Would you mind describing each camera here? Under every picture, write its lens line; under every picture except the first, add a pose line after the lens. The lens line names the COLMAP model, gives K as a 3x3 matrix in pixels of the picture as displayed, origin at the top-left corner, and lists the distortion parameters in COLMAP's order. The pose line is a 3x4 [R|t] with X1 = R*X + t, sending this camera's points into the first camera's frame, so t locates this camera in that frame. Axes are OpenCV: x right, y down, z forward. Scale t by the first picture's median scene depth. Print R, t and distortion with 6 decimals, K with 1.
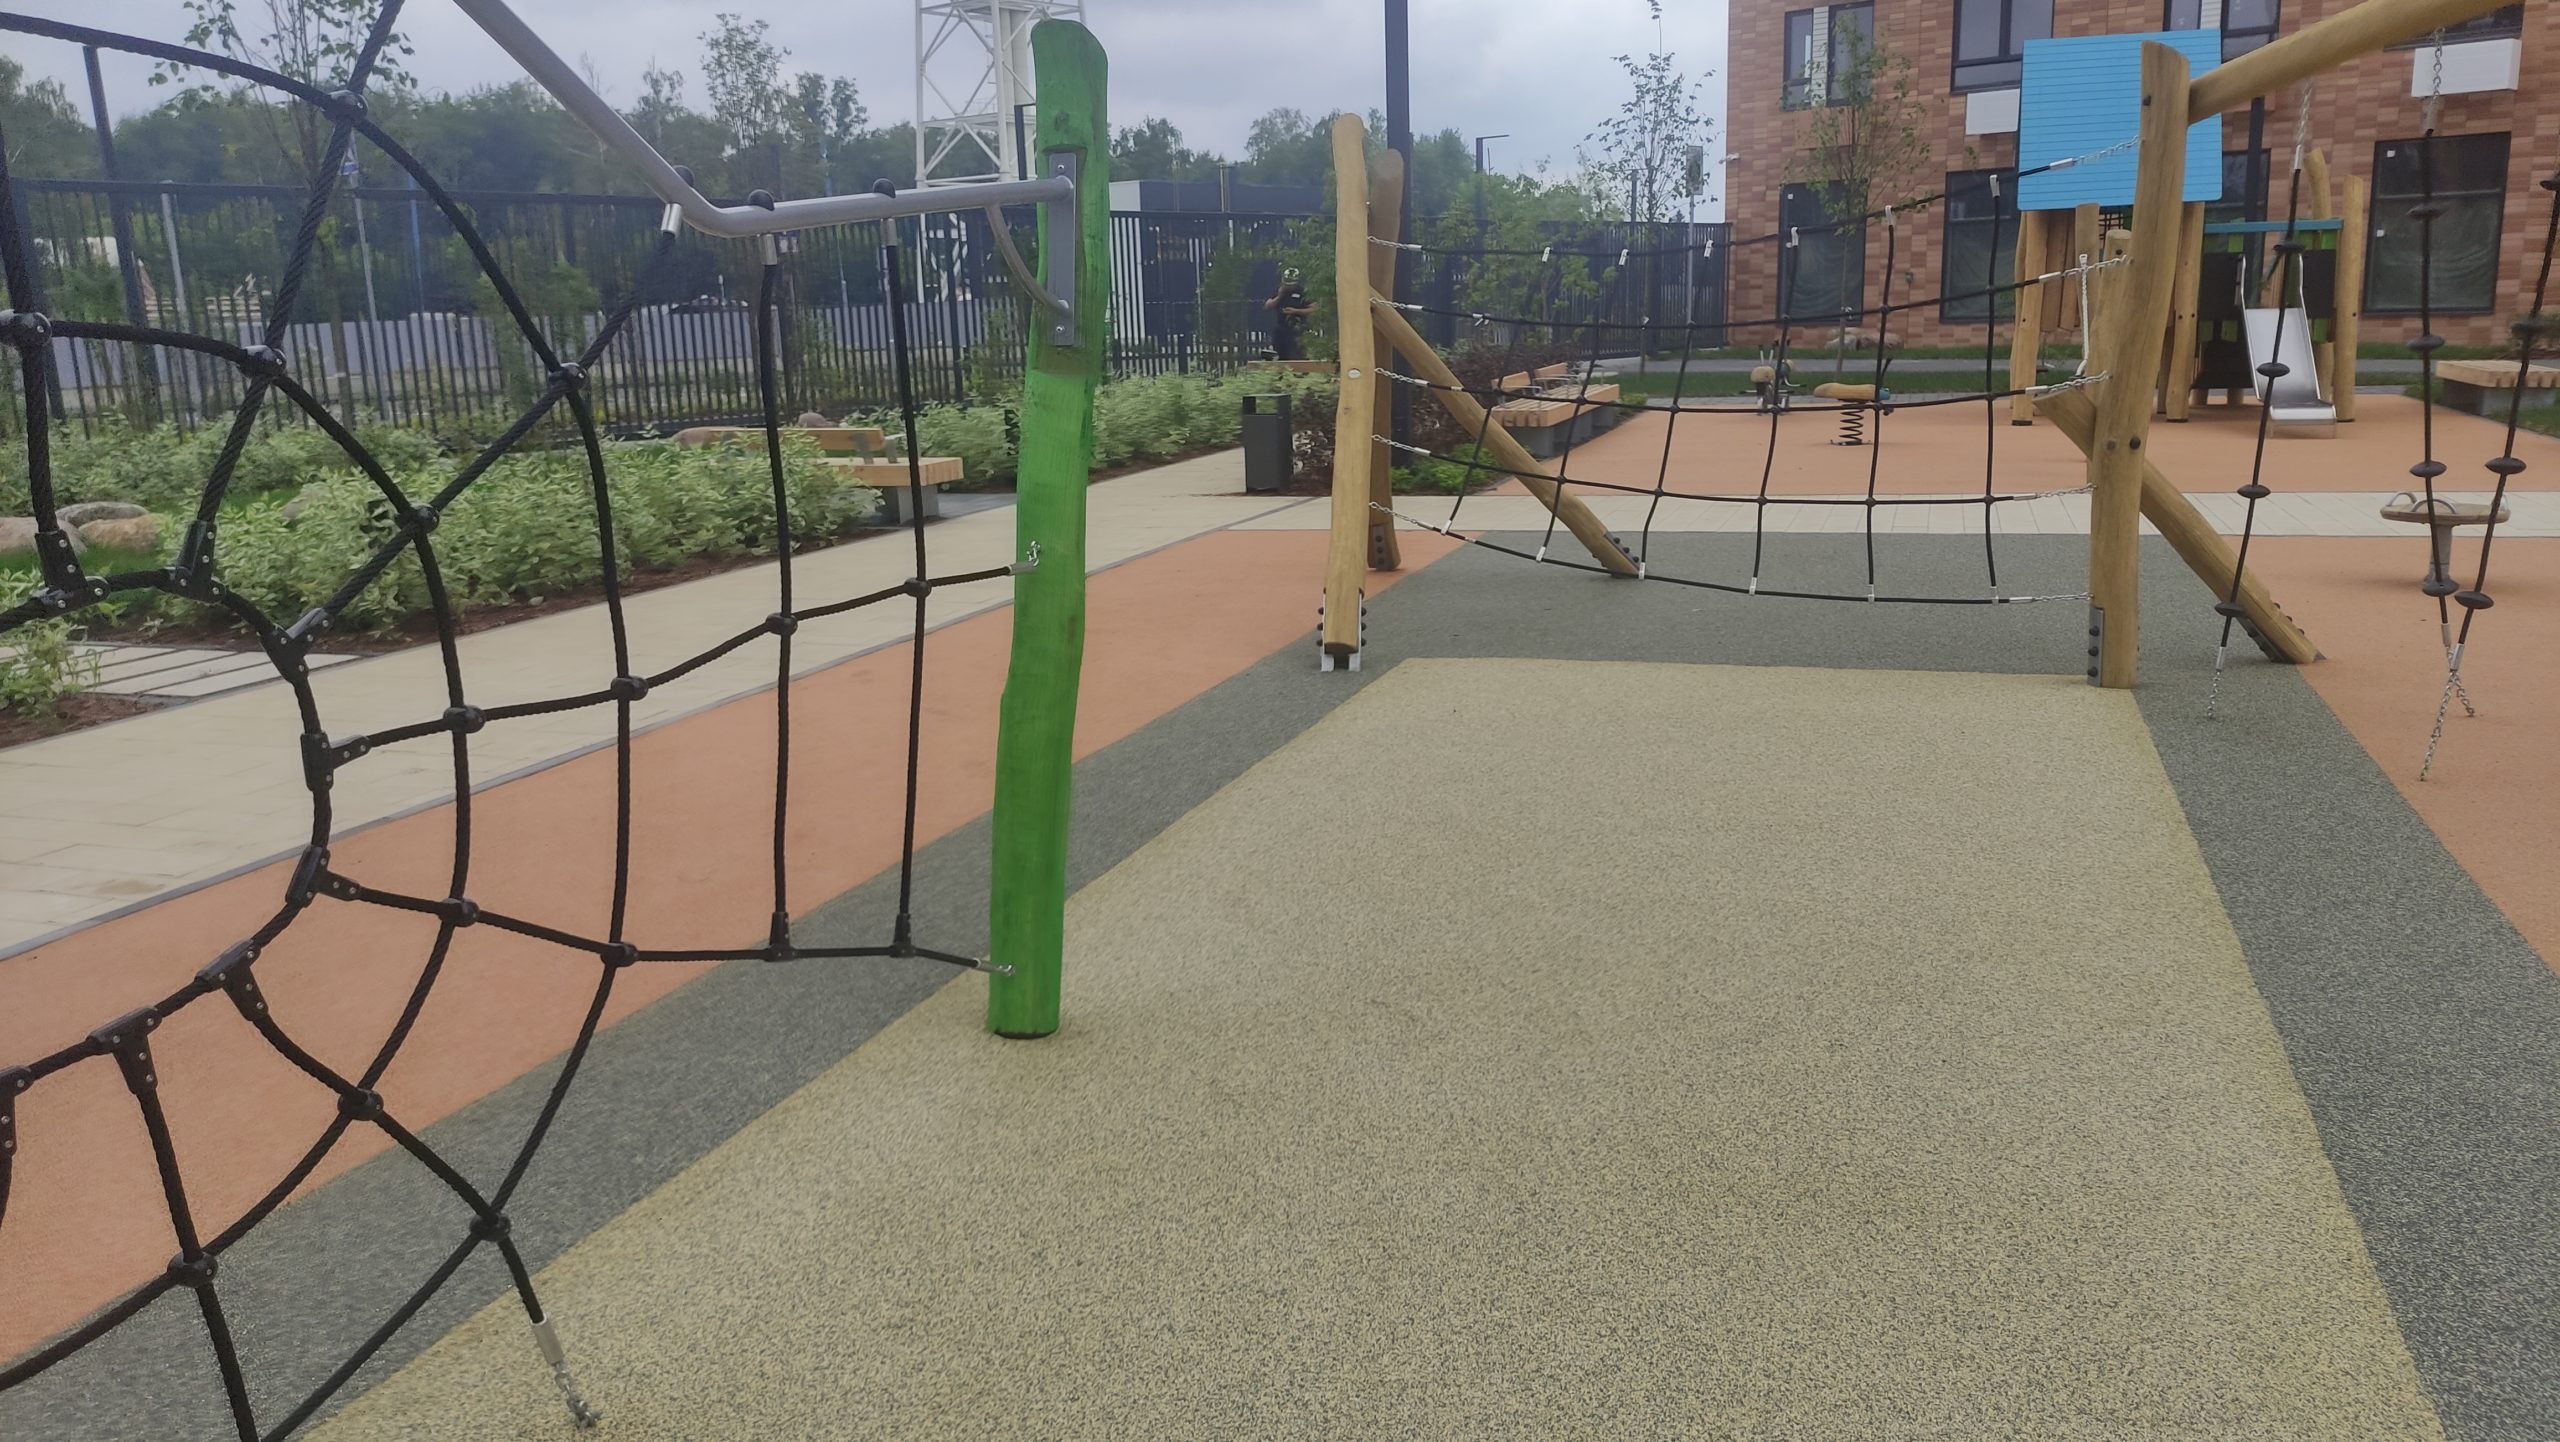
lens RADIAL K [[1864.5, 0, 1197.2], [0, 1864.5, 717.1], [0, 0, 1]] dist [0.008419, -0.002669]
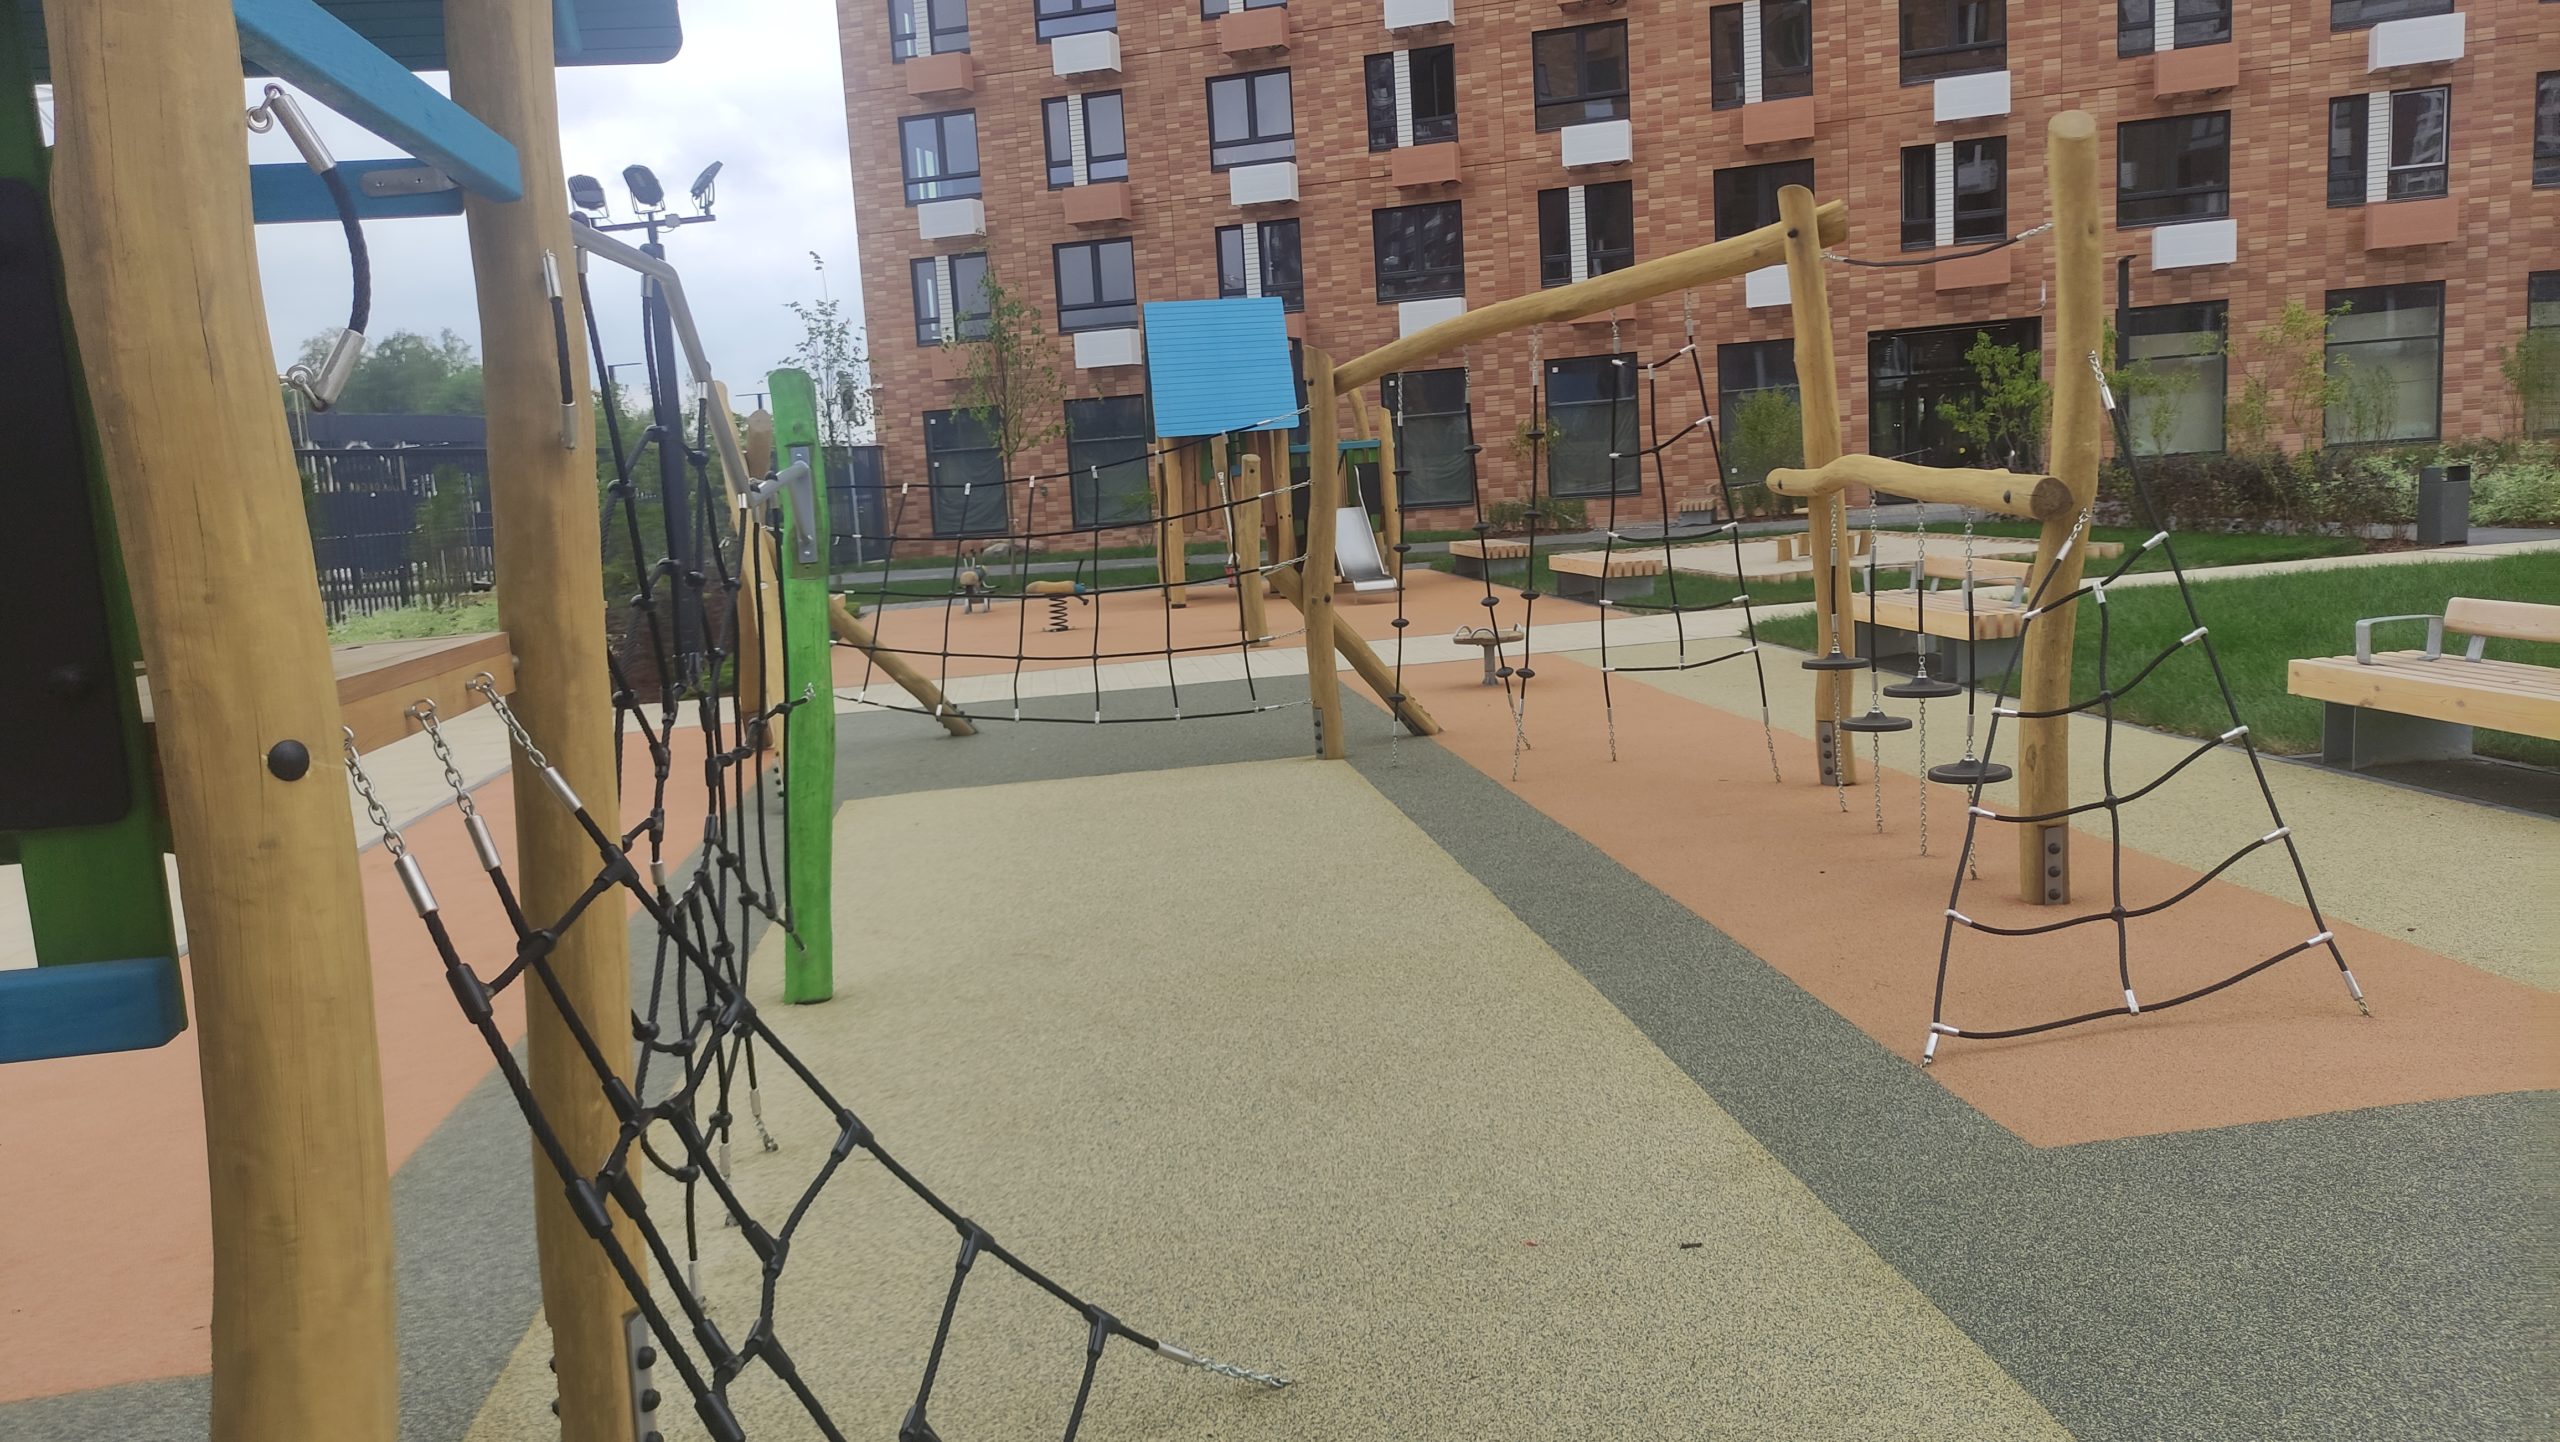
lens RADIAL K [[1910.7, 0, 1261.5], [0, 1910.7, 818.4], [0, 0, 1]] dist [0.021675, -0.012096]
pose [[0.880888, -0.111621, 0.459975, -0.081499], [0.140716, 0.989615, -0.029333, 0.019928], [-0.451924, 0.090565, 0.887447, -0.100973]]
